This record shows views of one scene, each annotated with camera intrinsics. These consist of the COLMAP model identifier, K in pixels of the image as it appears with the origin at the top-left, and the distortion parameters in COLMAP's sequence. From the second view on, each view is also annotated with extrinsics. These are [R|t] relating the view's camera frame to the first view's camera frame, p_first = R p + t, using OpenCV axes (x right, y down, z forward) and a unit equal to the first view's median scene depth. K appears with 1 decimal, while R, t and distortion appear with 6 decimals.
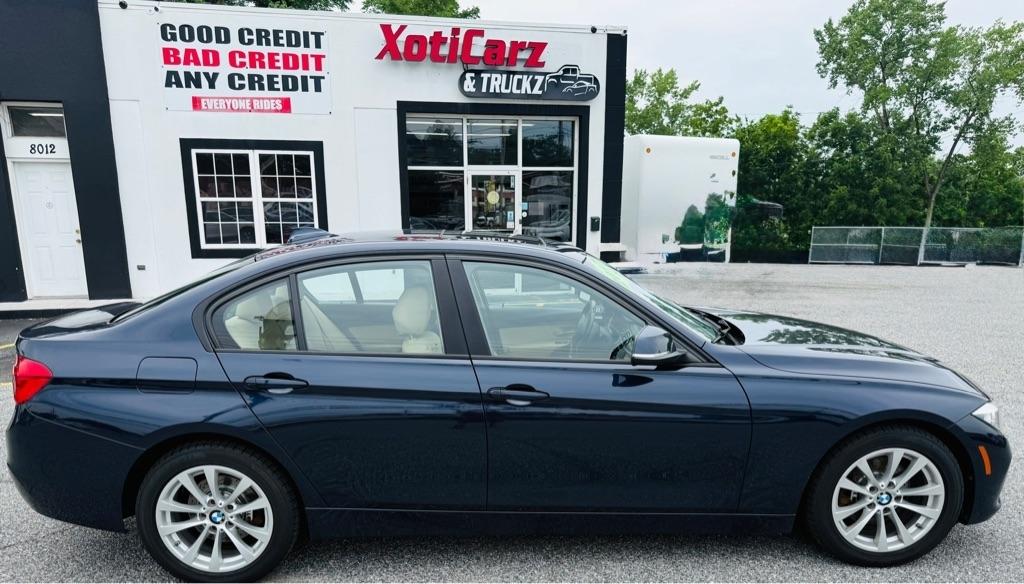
lens RADIAL K [[733.9, 0, 497.5], [0, 733.9, 399.7], [0, 0, 1]] dist [0.003038, -0.002196]
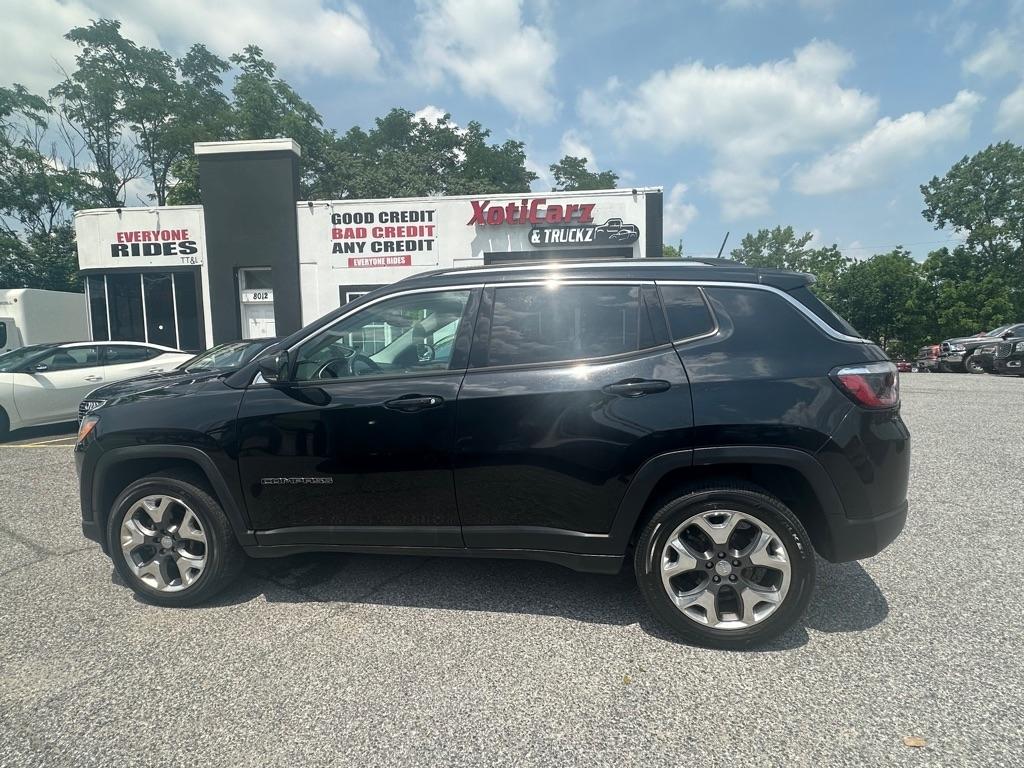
lens RADIAL K [[520.9, 0, 510.0], [0, 520.9, 395.3], [0, 0, 1]] dist [0.009856, -0.006613]
pose [[0.955817, 0.016013, -0.293527, 0.207692], [-0.057027, 0.989647, -0.131708, -0.012985], [0.288379, 0.142628, 0.946834, 0.118928]]
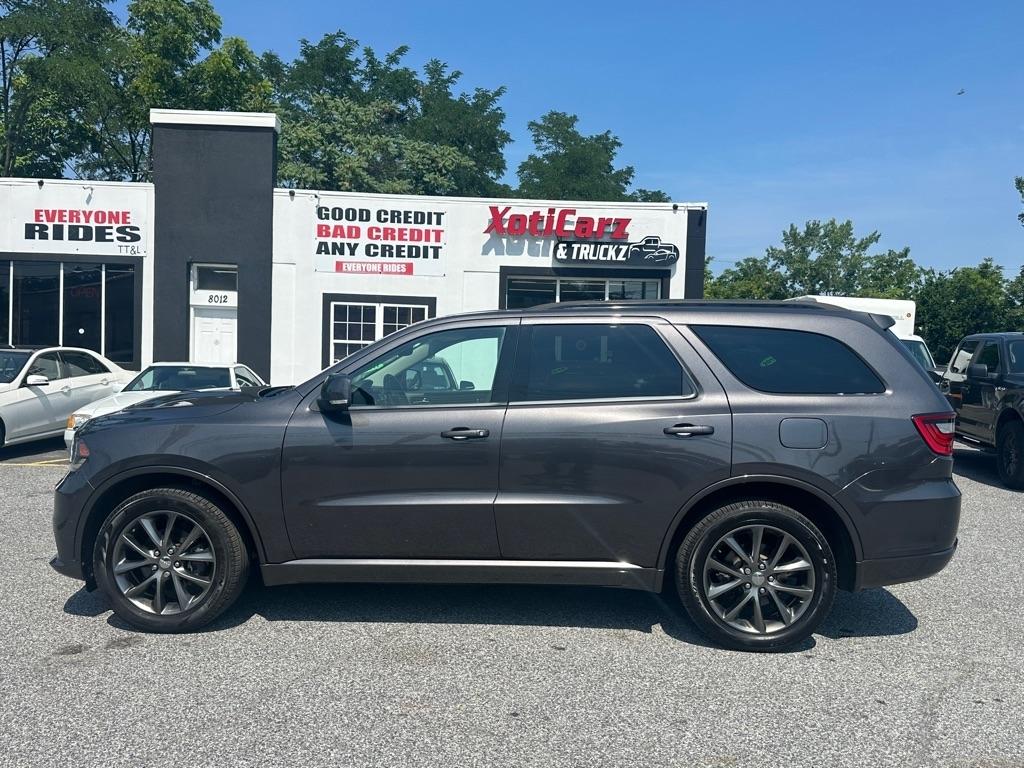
lens RADIAL K [[815.3, 0, 511.0], [0, 815.3, 398.0], [0, 0, 1]] dist [0.164664, -0.265022]
pose [[0.980906, 0.039509, -0.190428, 0.144017], [-0.077601, 0.977337, -0.196955, 0.063592], [0.178331, 0.207972, 0.961741, -0.232798]]
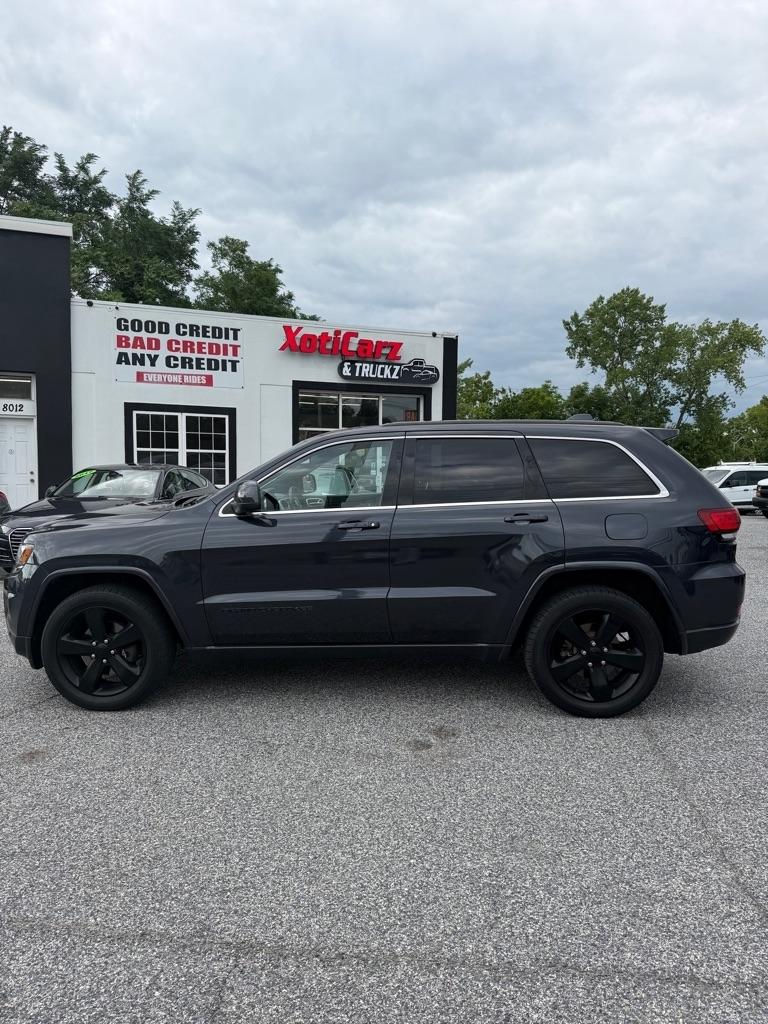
lens RADIAL K [[714.3, 0, 389.0], [0, 714.3, 523.3], [0, 0, 1]] dist [0.116557, -0.204222]
pose [[0.987836, 0.002152, 0.155486, -0.168055], [0.024434, 0.985335, -0.168873, 0.070005], [-0.153569, 0.170618, 0.973297, -0.243406]]
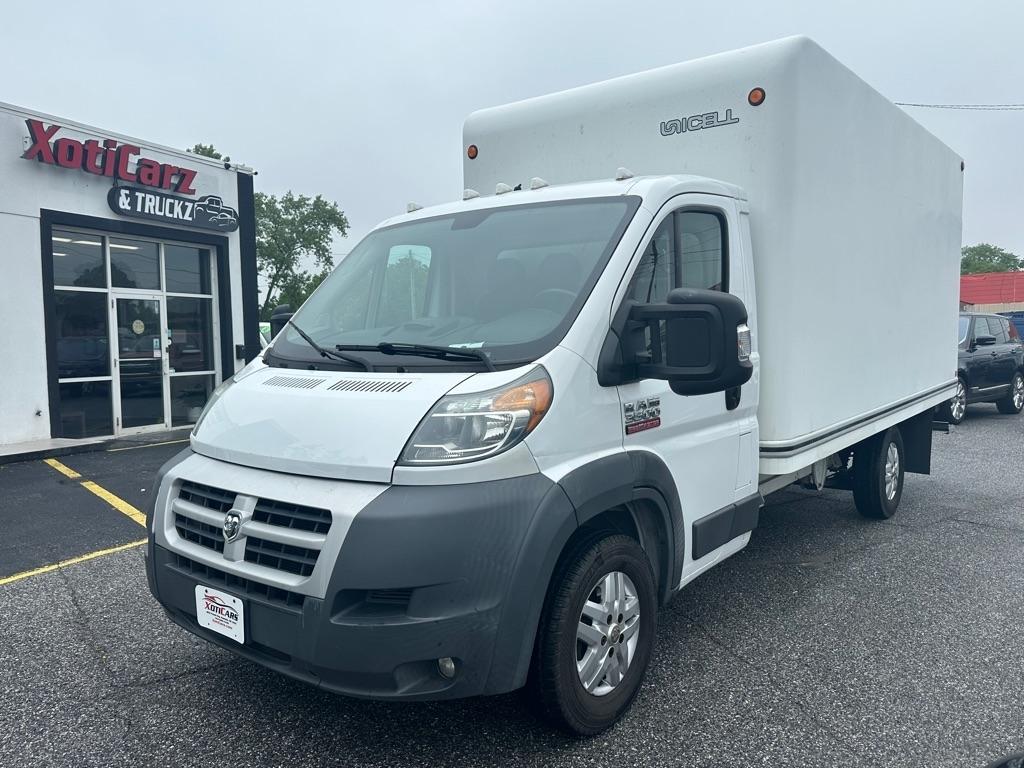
lens RADIAL K [[778.4, 0, 518.0], [0, 778.4, 391.3], [0, 0, 1]] dist [0.024089, -0.028876]
pose [[0.609311, -0.055265, 0.791003, -0.518471], [0.212891, 0.972343, -0.096055, -0.014847], [-0.763818, 0.226924, 0.604225, 0.120363]]
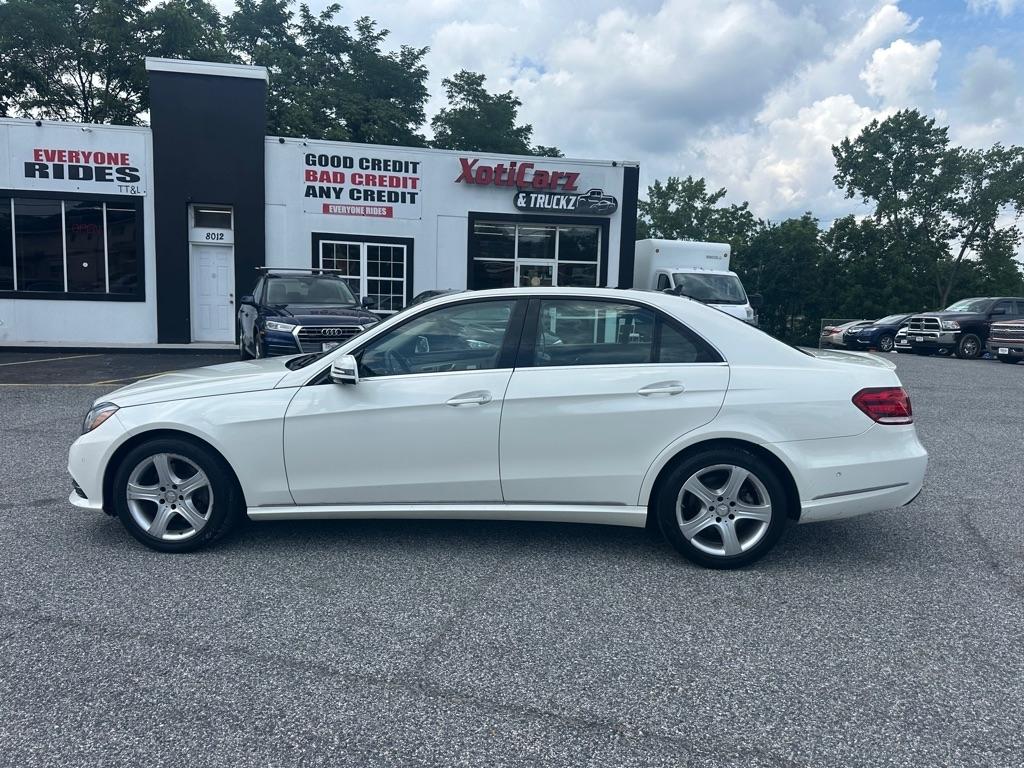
lens RADIAL K [[718.5, 0, 516.9], [0, 718.5, 393.9], [0, 0, 1]] dist [0.074159, -0.097316]
pose [[0.998930, 0.037436, -0.027167, 0.003005], [-0.040422, 0.992039, -0.119267, 0.091074], [0.022485, 0.120237, 0.992491, -0.302032]]
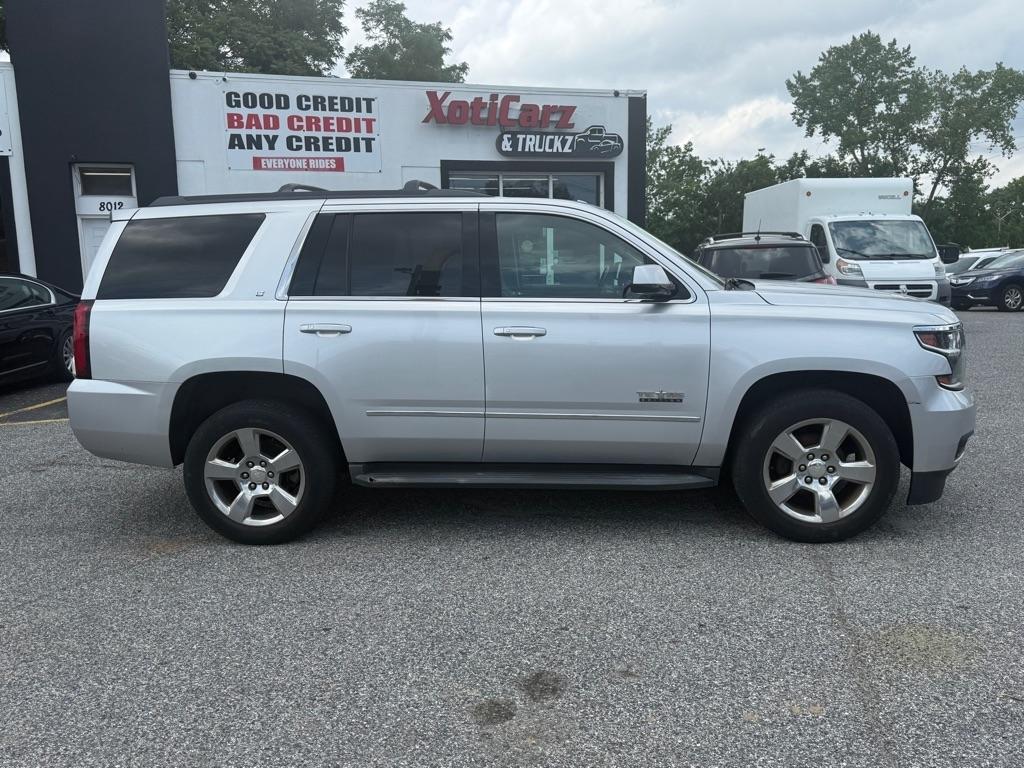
lens RADIAL K [[778.4, 0, 518.0], [0, 778.4, 391.3], [0, 0, 1]] dist [0.024089, -0.028876]
pose [[0.998077, -0.022877, 0.057616, -0.098369], [0.027443, 0.996437, -0.079752, 0.028484], [-0.055586, 0.081180, 0.995148, -0.123530]]
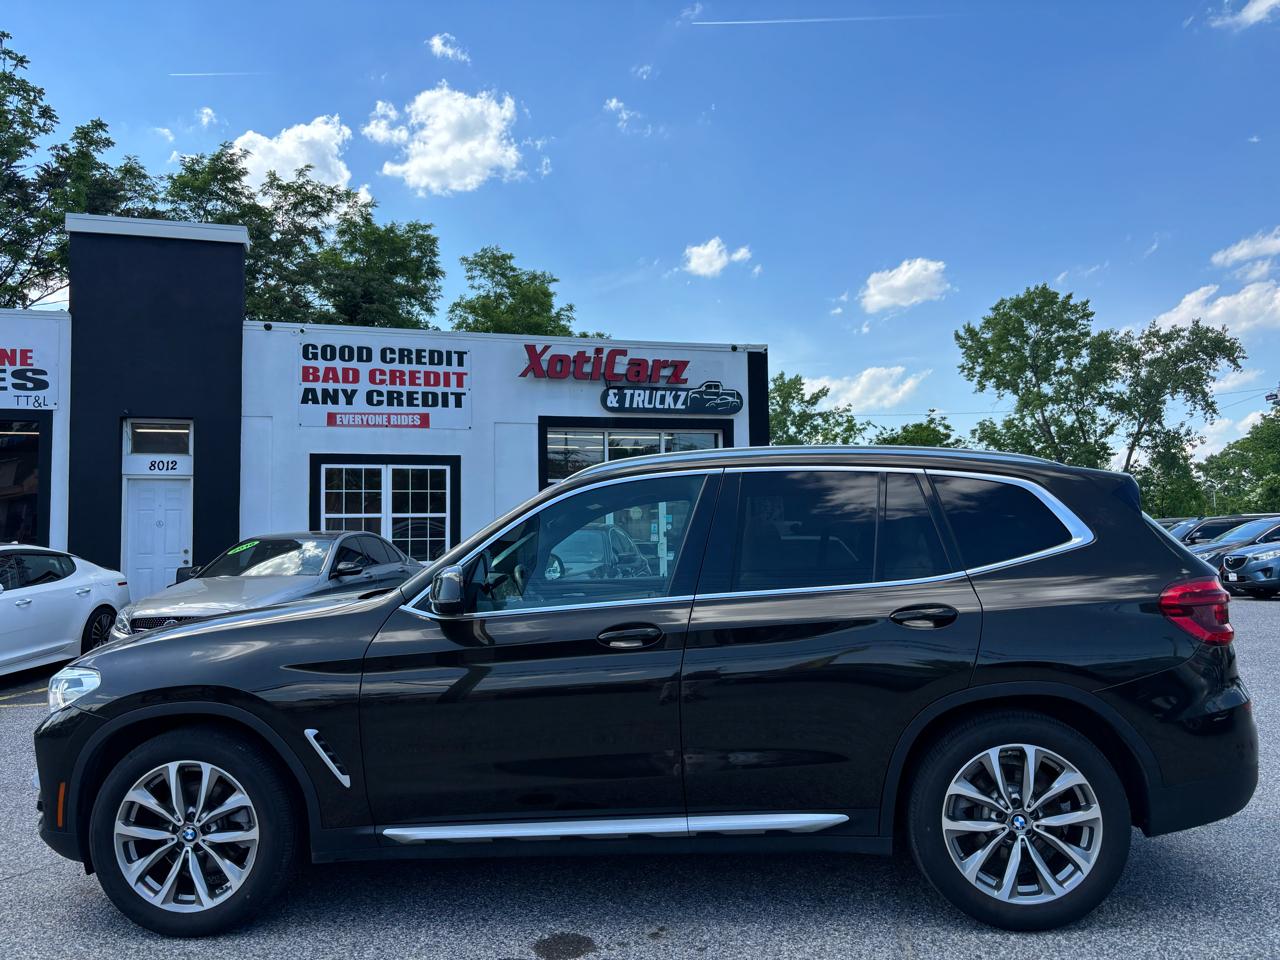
lens RADIAL K [[961.5, 0, 642.0], [0, 961.5, 482.5], [0, 0, 1]] dist [0.081523, -0.109817]
pose [[0.998055, -0.007410, 0.061897, -0.080460], [0.025833, 0.952811, -0.302464, 0.065310], [-0.056735, 0.303475, 0.951149, -0.191538]]
